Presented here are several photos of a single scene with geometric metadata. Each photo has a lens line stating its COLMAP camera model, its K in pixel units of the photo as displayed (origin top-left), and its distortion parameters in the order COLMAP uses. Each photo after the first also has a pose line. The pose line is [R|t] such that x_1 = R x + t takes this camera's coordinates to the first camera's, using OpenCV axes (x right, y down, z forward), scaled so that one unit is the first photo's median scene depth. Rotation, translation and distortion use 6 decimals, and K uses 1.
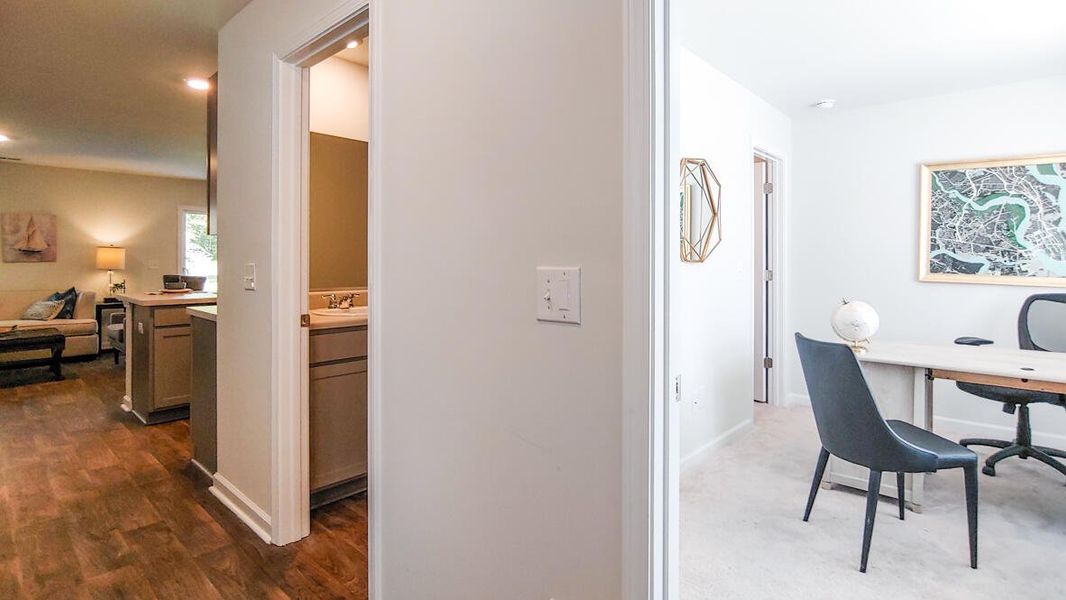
lens RADIAL K [[526.6, 0, 524.2], [0, 526.6, 234.3], [0, 0, 1]] dist [-0.011047, -0.004360]
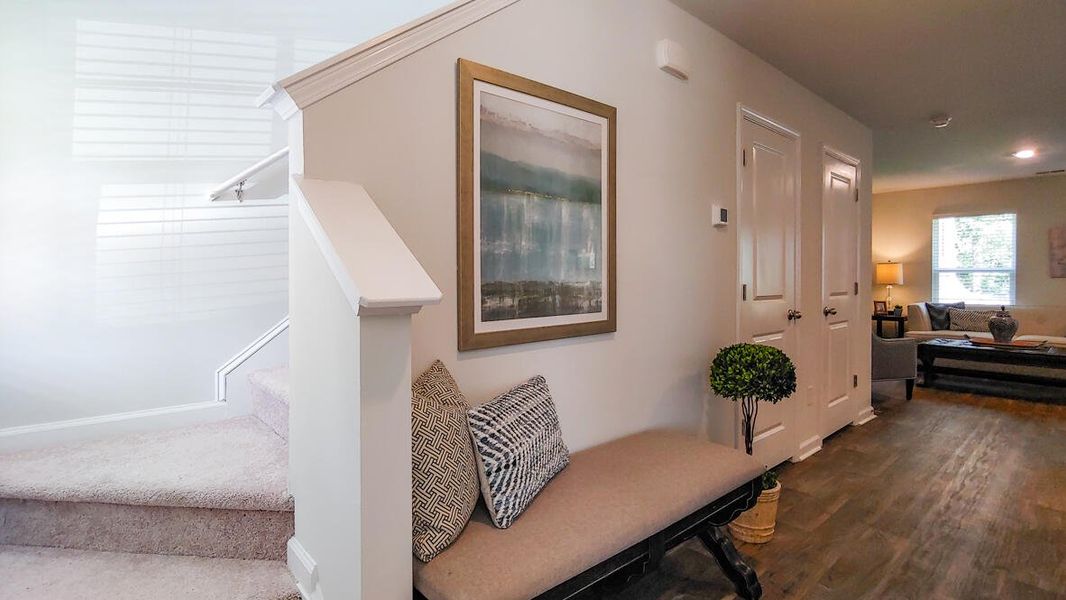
lens RADIAL K [[526.6, 0, 534.1], [0, 526.6, 282.8], [0, 0, 1]] dist [-0.011047, -0.004360]
pose [[-0.099323, 0.014360, -0.994952, 0.075633], [0.051022, 0.998654, 0.009320, 0.005154], [0.993746, -0.049839, -0.099922, 0.115661]]
